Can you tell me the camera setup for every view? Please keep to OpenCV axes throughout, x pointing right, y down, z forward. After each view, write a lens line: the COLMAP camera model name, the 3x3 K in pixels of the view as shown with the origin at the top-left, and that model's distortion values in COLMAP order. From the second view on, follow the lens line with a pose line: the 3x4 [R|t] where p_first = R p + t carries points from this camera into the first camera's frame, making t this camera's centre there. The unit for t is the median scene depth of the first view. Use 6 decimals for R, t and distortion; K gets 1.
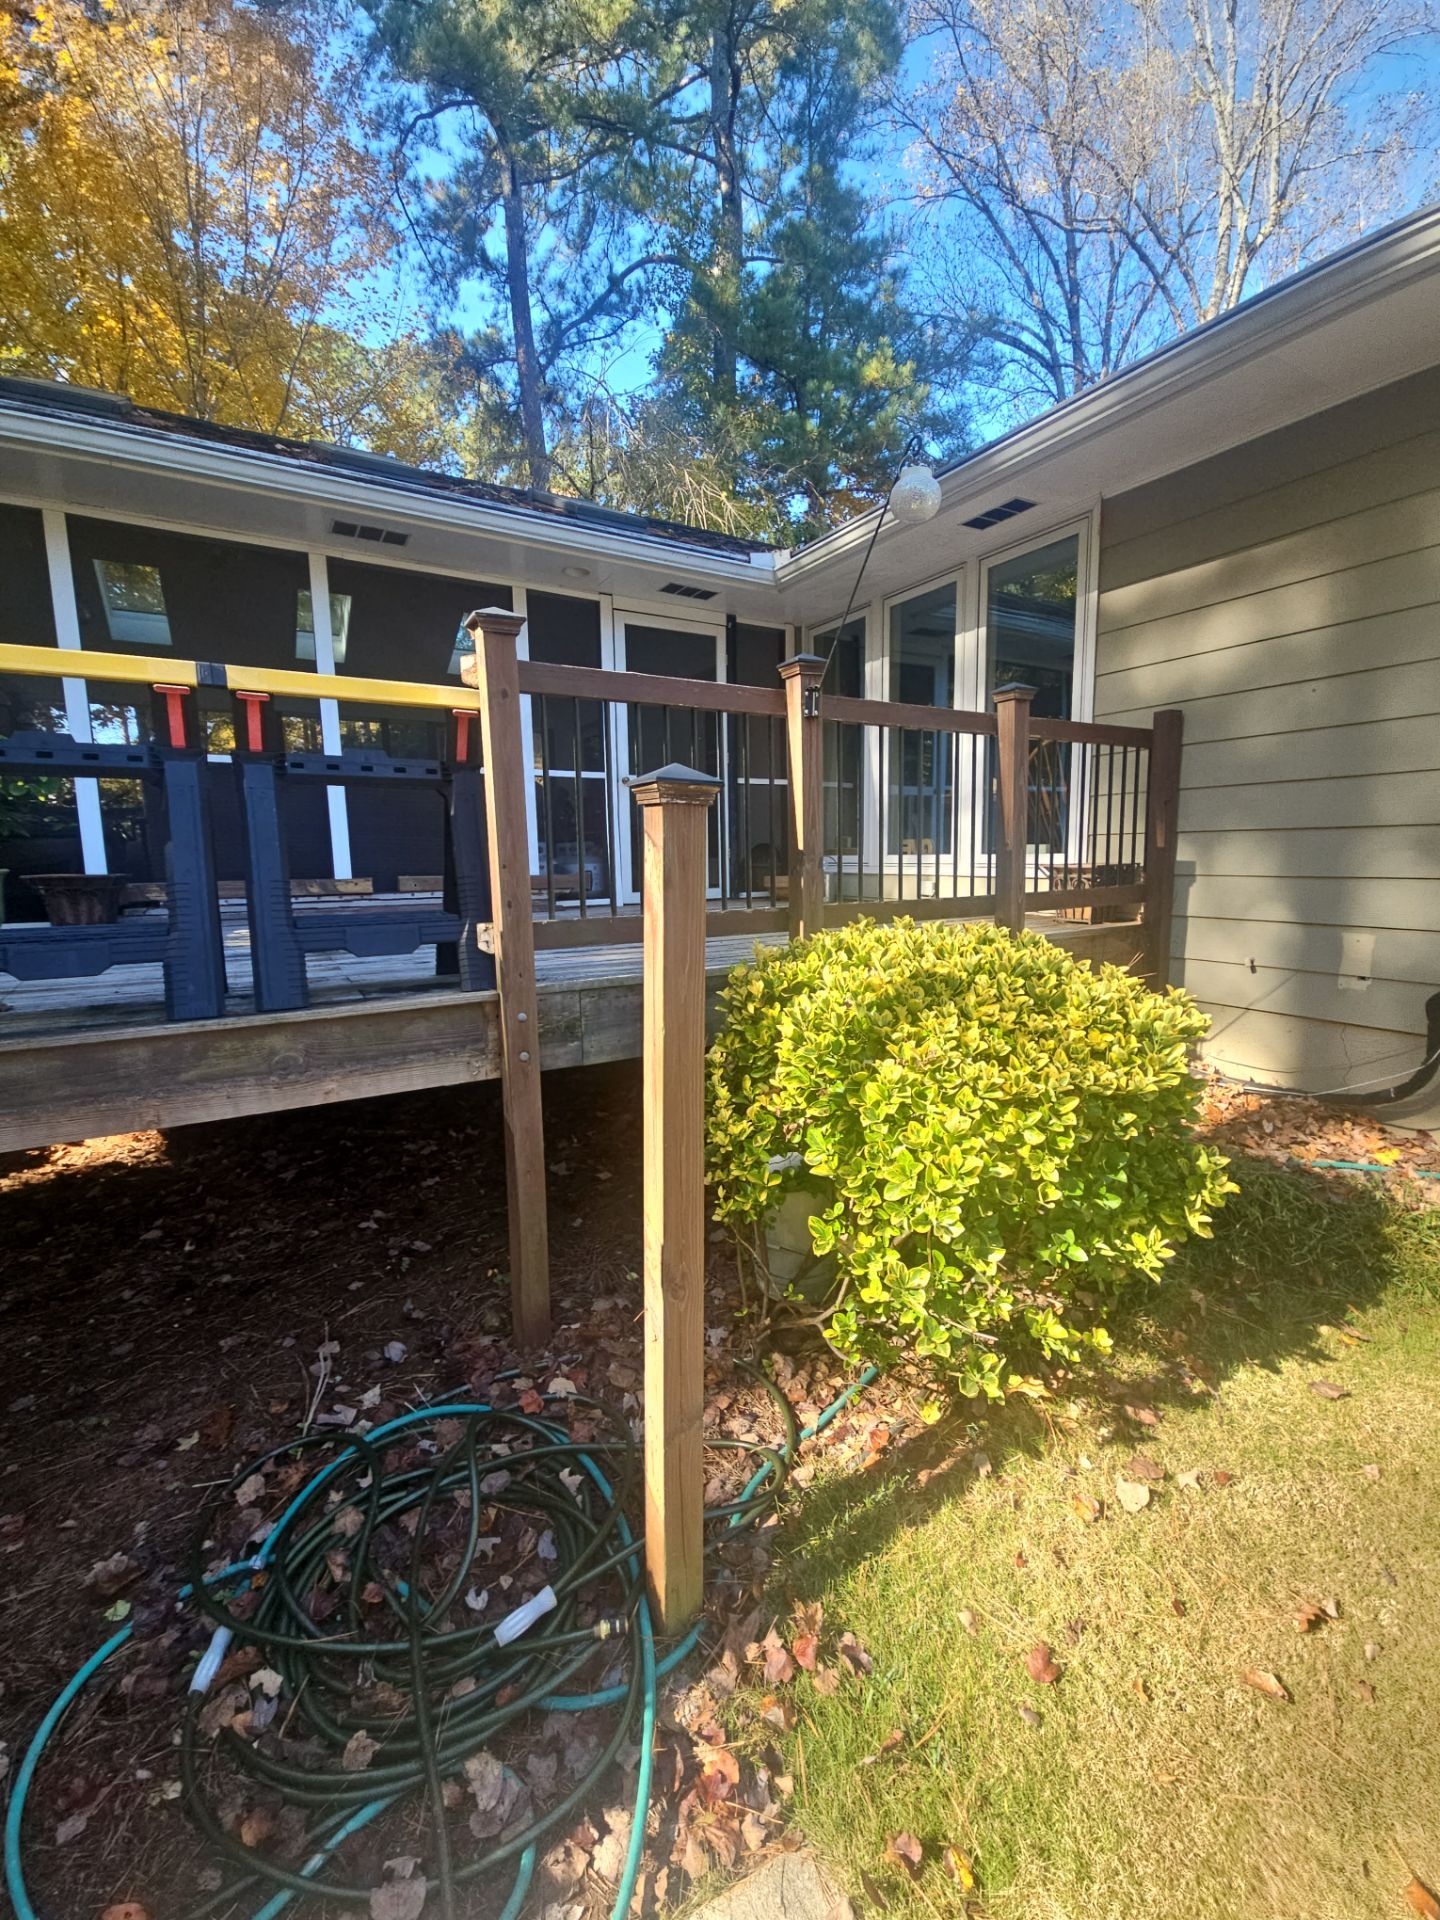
lens RADIAL K [[774.6, 0, 732.8], [0, 774.6, 959.3], [0, 0, 1]] dist [-0.003574, -0.000892]
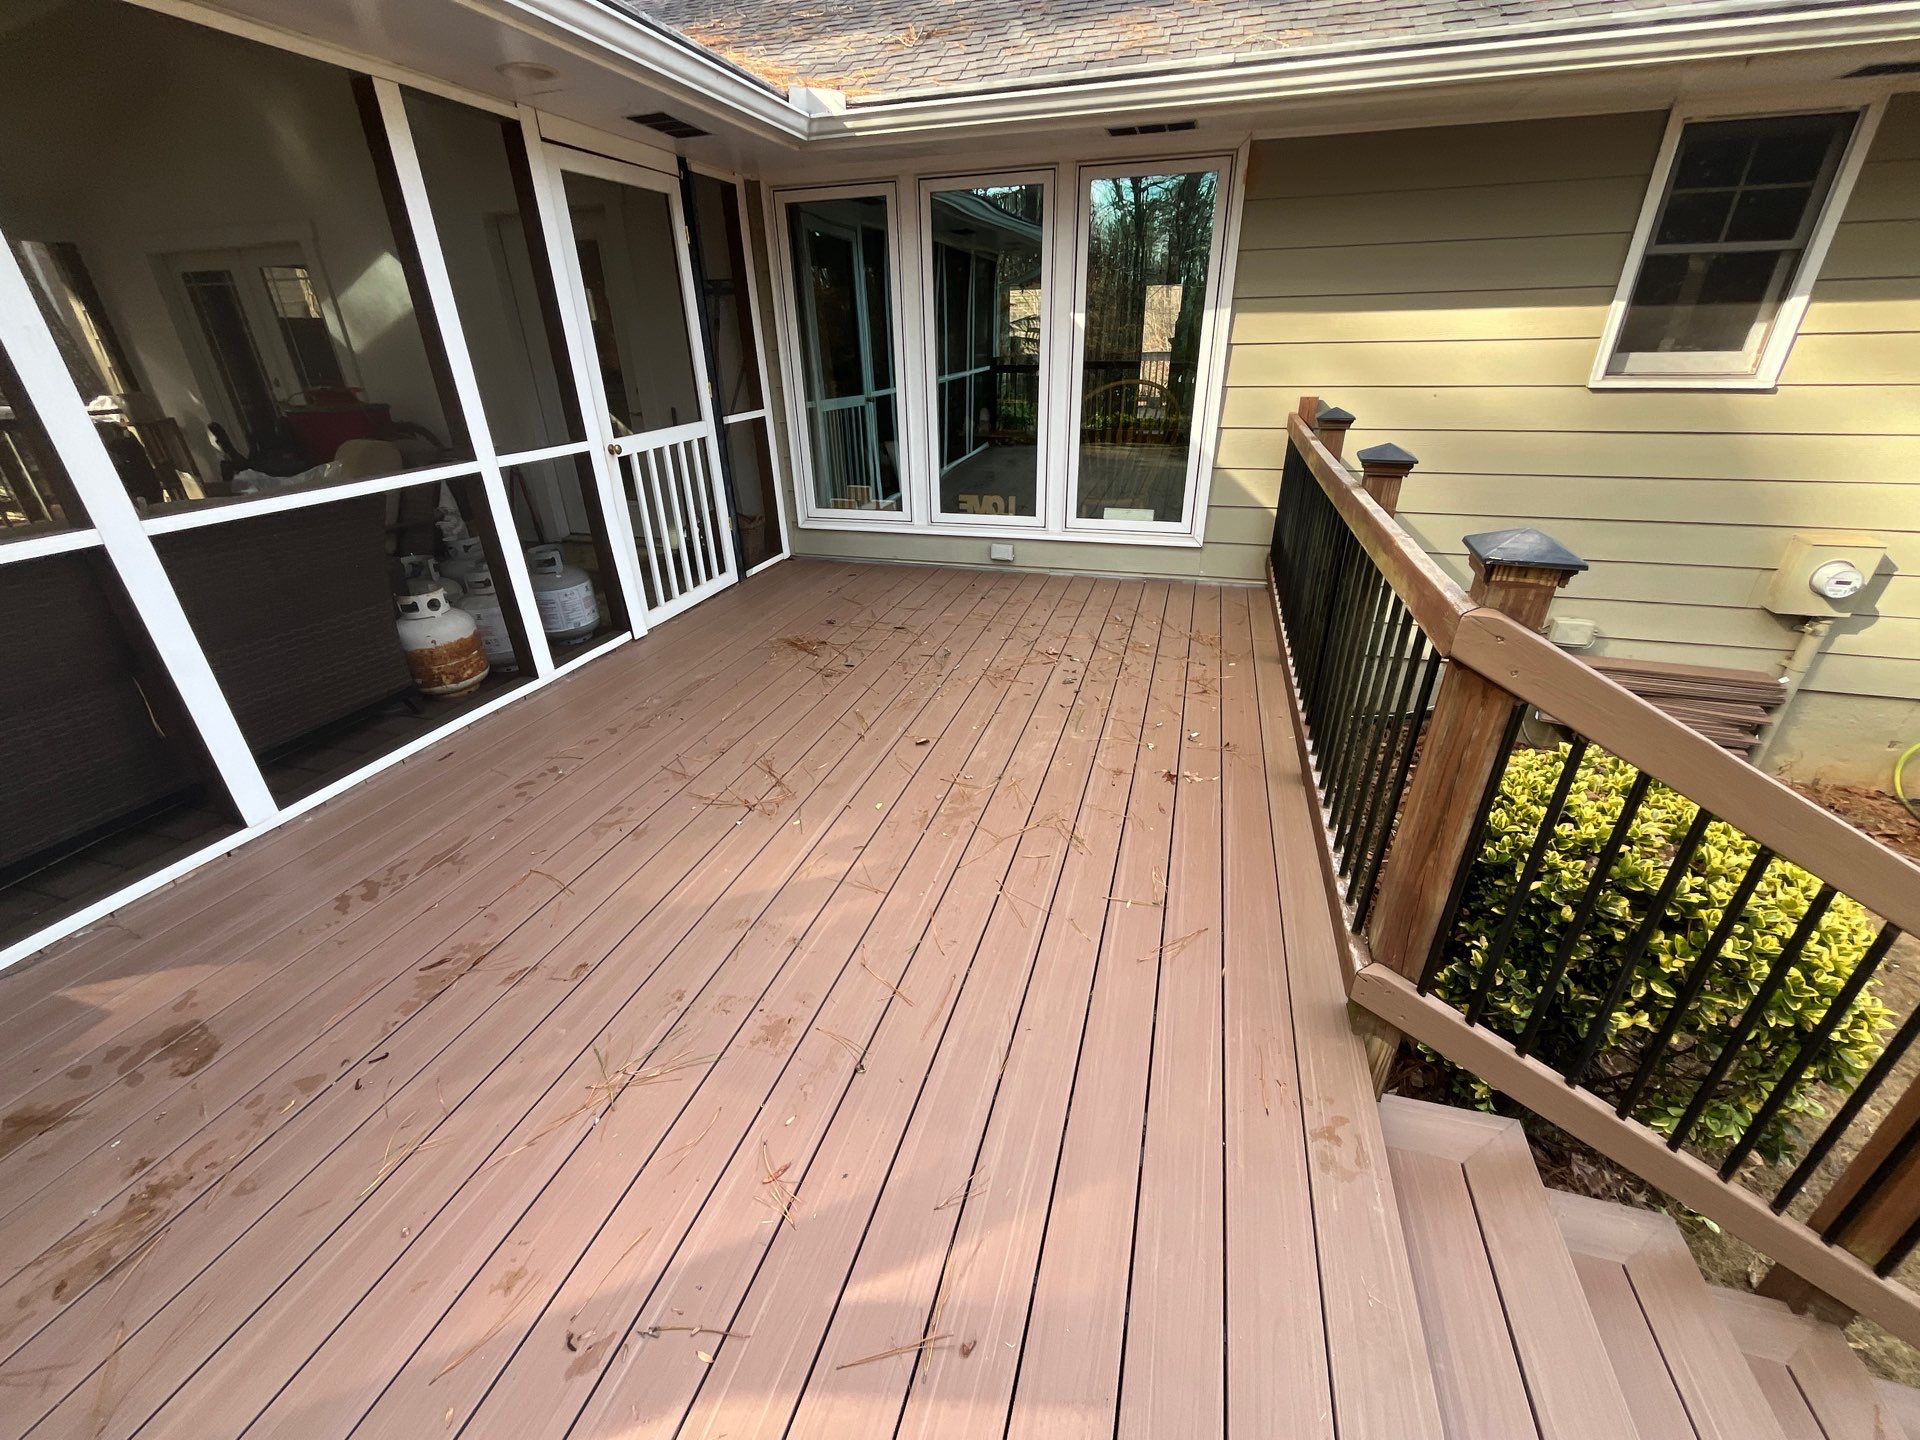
lens RADIAL K [[774.6, 0, 957.5], [0, 774.6, 718.7], [0, 0, 1]] dist [-0.003574, -0.000892]
pose [[0.740719, -0.299008, 0.601606, -0.476042], [0.106452, 0.936419, 0.334347, -0.256023], [-0.663328, -0.183615, 0.725453, 0.377519]]
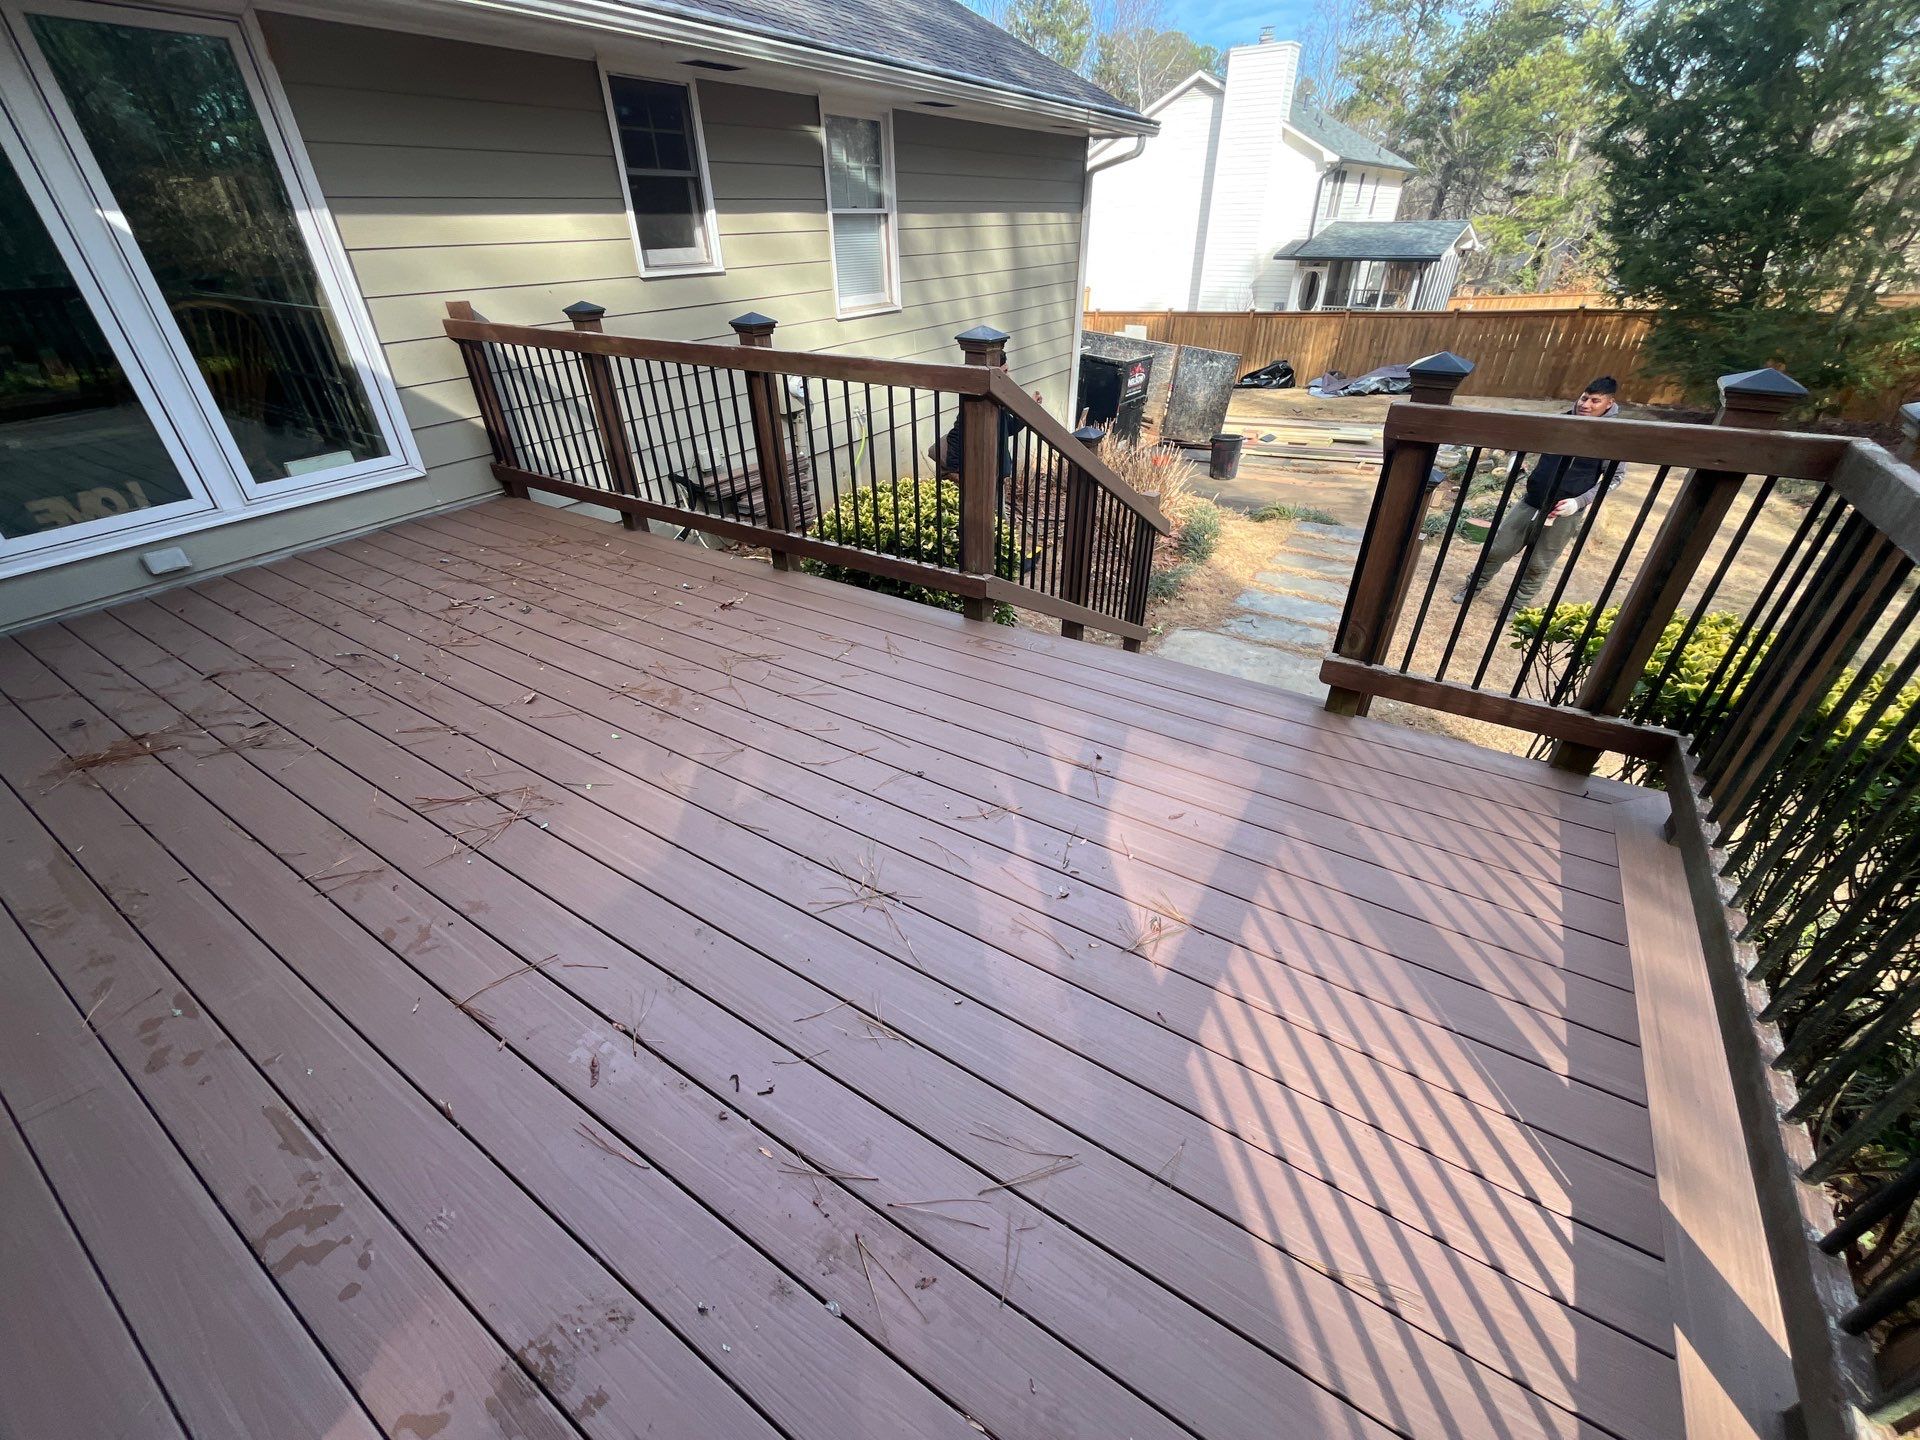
lens RADIAL K [[774.6, 0, 957.5], [0, 774.6, 718.7], [0, 0, 1]] dist [-0.003574, -0.000892]
pose [[-0.452740, -0.469637, 0.757937, -0.722381], [0.144194, 0.800293, 0.582013, -0.312854], [-0.879906, 0.372791, -0.294606, 0.750142]]
